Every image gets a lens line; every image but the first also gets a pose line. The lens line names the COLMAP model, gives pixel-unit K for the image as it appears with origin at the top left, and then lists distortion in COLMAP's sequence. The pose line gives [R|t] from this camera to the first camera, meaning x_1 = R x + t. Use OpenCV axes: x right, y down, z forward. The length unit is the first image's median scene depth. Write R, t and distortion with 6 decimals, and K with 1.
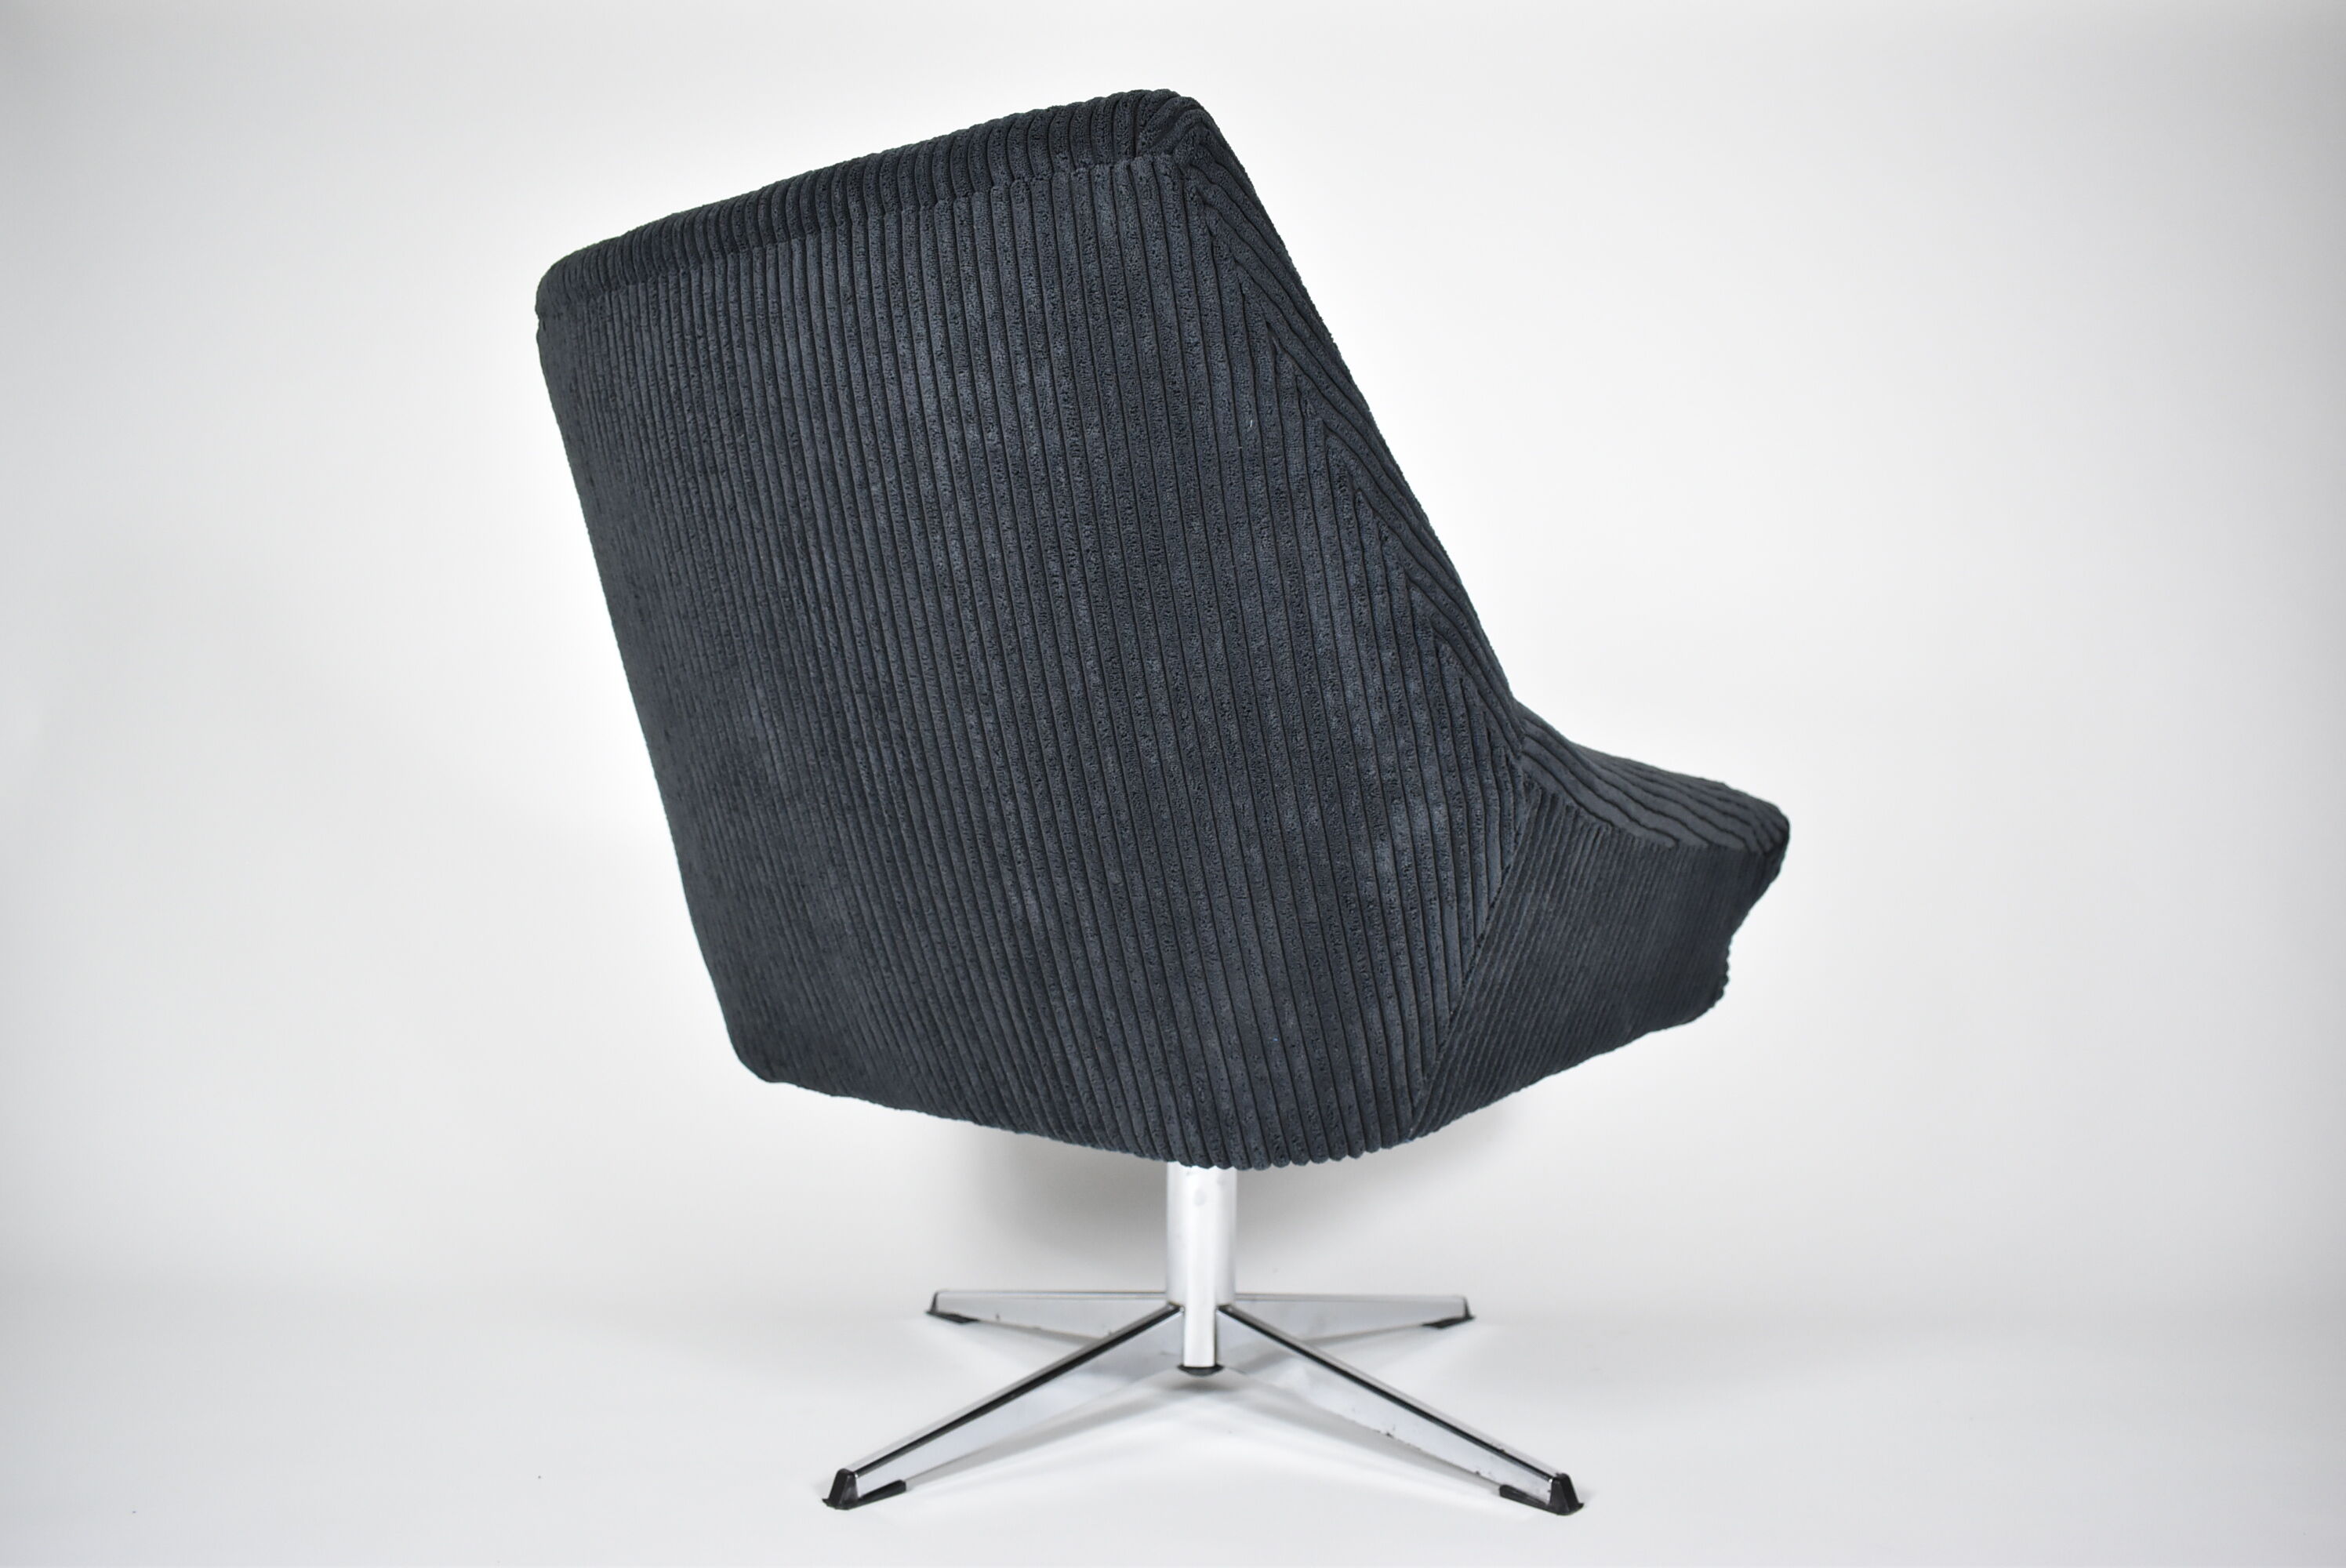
lens RADIAL K [[1847.4, 0, 1141.7], [0, 1847.4, 760.5], [0, 0, 1]] dist [-0.086231, -0.000488]
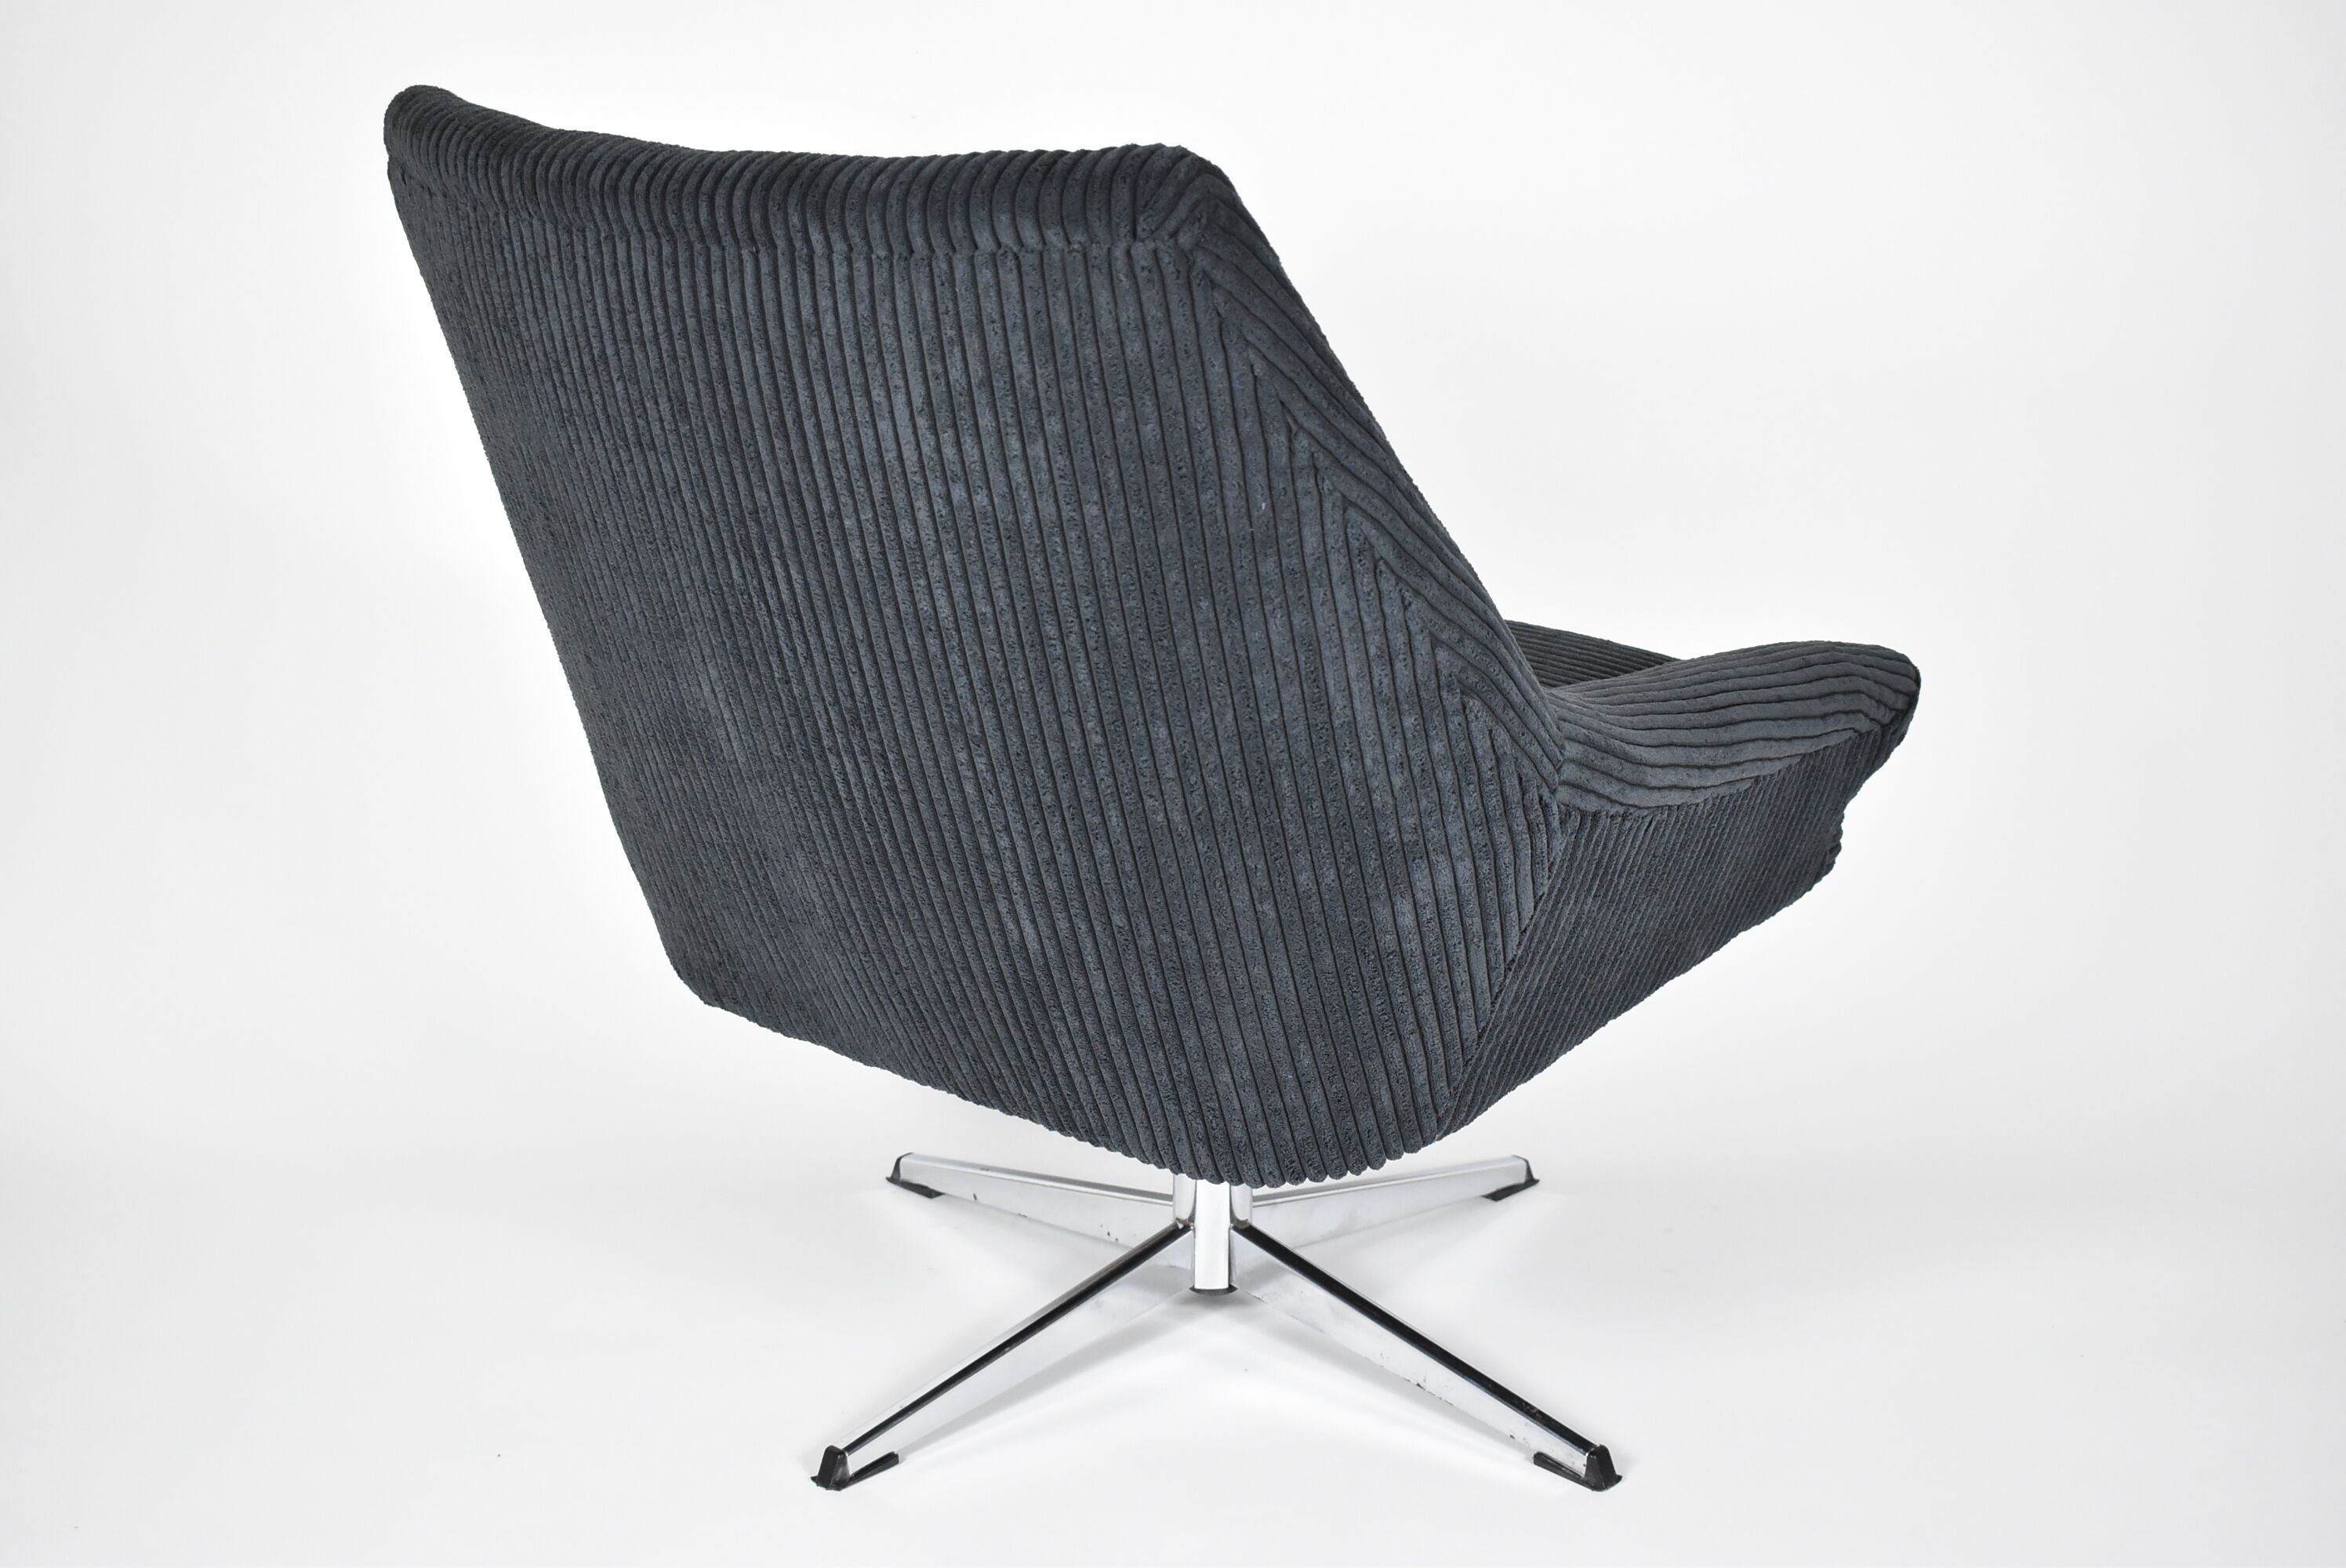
lens RADIAL K [[3094.3, 0, 1124.9], [0, 3094.3, 733.3], [0, 0, 1]] dist [-0.016285, 0.000000]
pose [[0.999924, -0.012287, 0.000542, -0.011590], [0.011607, 0.957299, 0.288865, -0.488244], [-0.004068, -0.288837, 0.957370, -0.485811]]
